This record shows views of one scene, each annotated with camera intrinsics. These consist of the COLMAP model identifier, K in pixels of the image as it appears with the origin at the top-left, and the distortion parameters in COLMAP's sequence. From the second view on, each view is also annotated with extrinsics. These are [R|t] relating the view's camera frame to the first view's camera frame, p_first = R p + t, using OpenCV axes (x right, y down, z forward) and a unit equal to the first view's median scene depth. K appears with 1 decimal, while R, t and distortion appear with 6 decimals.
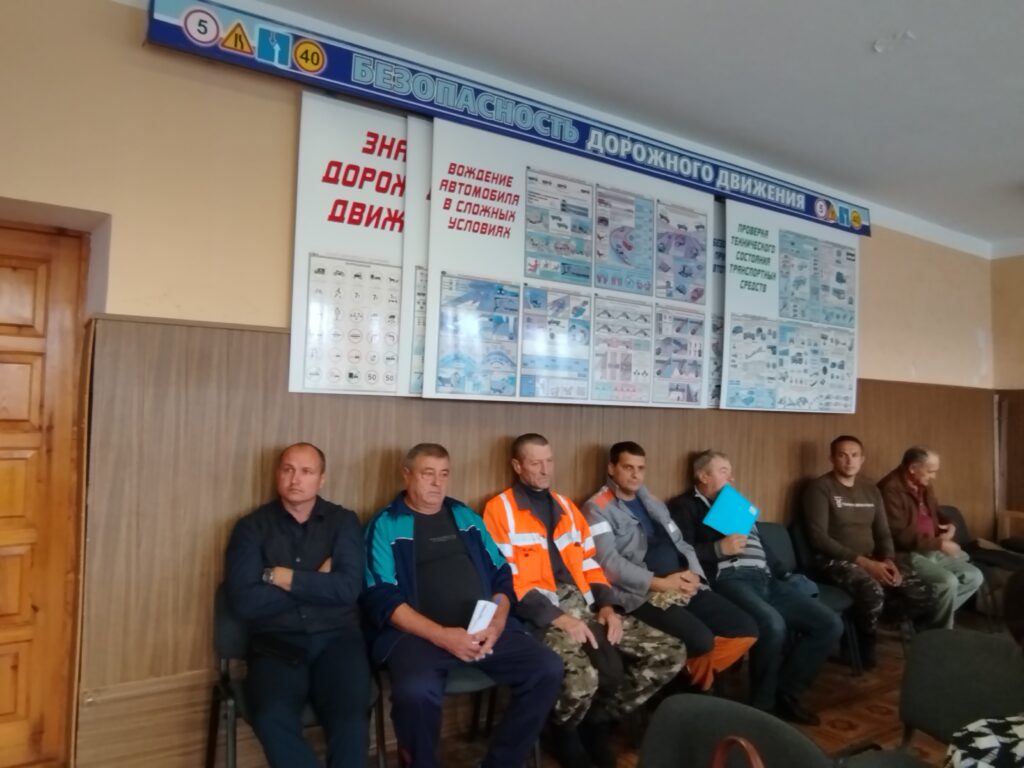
lens RADIAL K [[726.2, 0, 512.0], [0, 726.2, 384.0], [0, 0, 1]] dist [-0.045114, 0.001437]
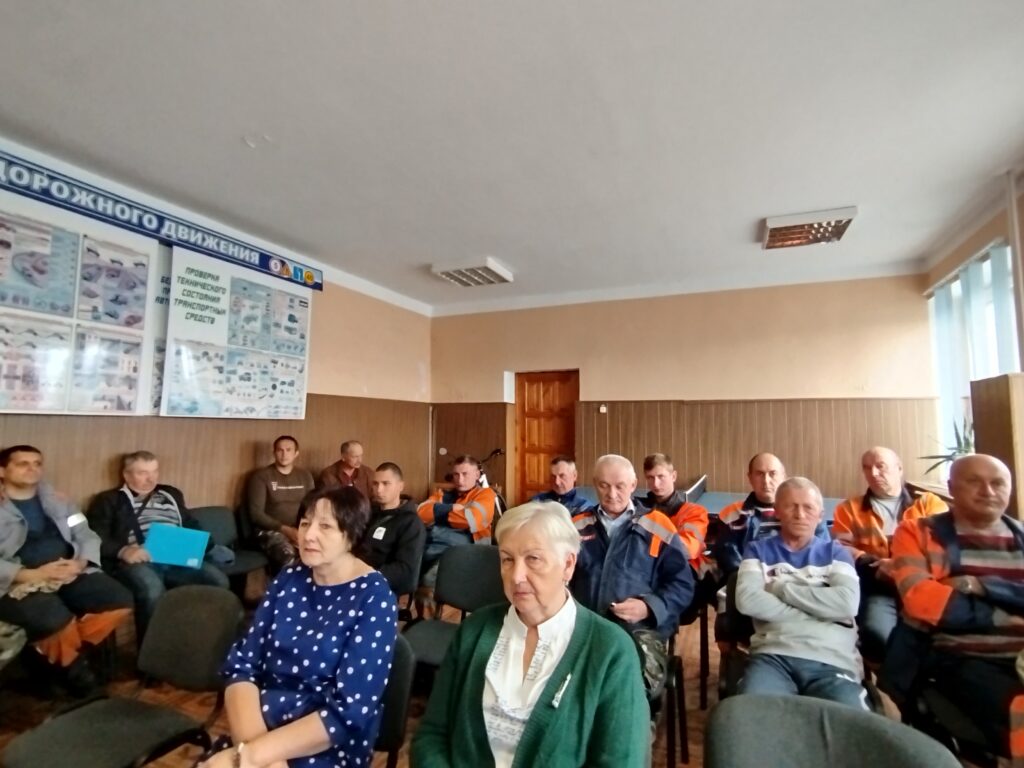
lens RADIAL K [[535.2, 0, 512.0], [0, 535.2, 384.0], [0, 0, 1]] dist [-0.029417, 0.023842]
pose [[0.841791, 0.021063, 0.539392, 0.294219], [-0.002259, 0.999367, -0.035501, 0.010345], [-0.539798, 0.028666, 0.841306, -0.066574]]
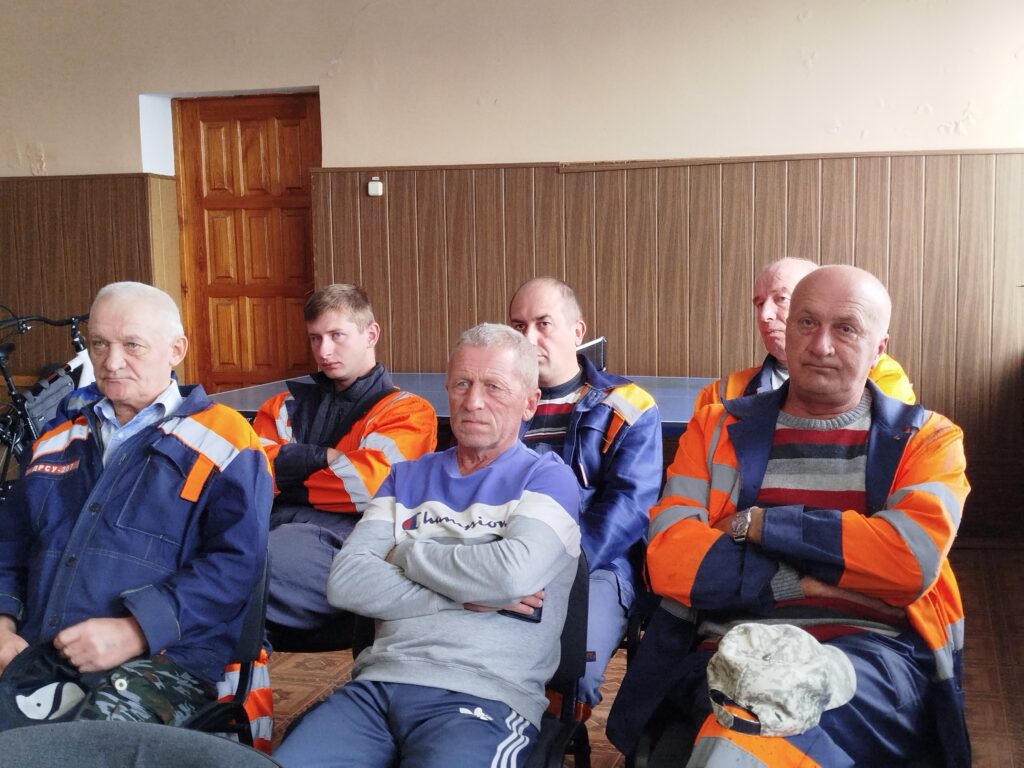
lens RADIAL K [[1326.8, 0, 512.0], [0, 1326.8, 384.0], [0, 0, 1]] dist [0.054419, 0.013827]
pose [[0.777728, -0.104119, 0.619919, 0.475109], [0.011408, 0.988362, 0.151690, 0.021462], [-0.628498, -0.110902, 0.769864, -0.278986]]
